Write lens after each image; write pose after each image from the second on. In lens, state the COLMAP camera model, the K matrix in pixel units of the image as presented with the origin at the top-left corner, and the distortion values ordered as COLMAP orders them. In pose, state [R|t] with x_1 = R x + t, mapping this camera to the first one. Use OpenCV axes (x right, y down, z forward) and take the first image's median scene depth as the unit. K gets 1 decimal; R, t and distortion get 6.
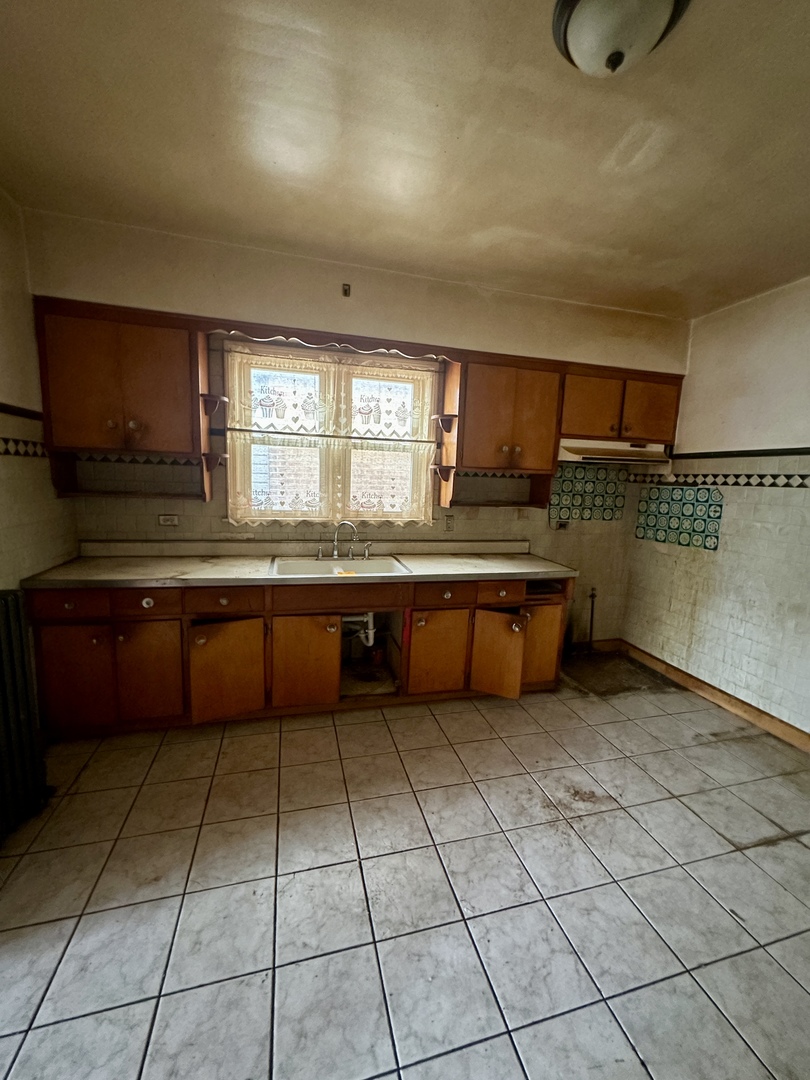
lens RADIAL K [[430.0, 0, 408.9], [0, 430.0, 540.1], [0, 0, 1]] dist [-0.003065, 0.000776]
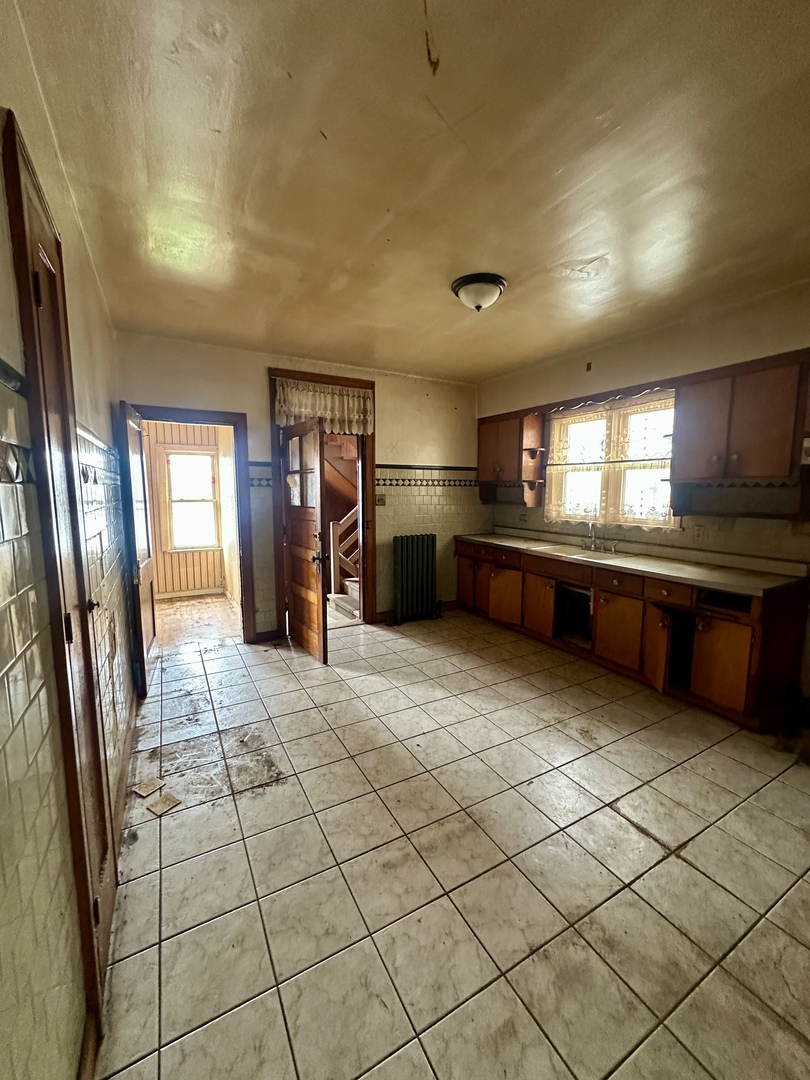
lens RADIAL K [[430.0, 0, 409.0], [0, 430.0, 541.2], [0, 0, 1]] dist [-0.003065, 0.000776]
pose [[0.245225, 0.080143, -0.966148, 1.135585], [-0.139100, 0.989174, 0.046747, 0.036023], [0.959435, 0.122928, 0.253718, 0.085052]]
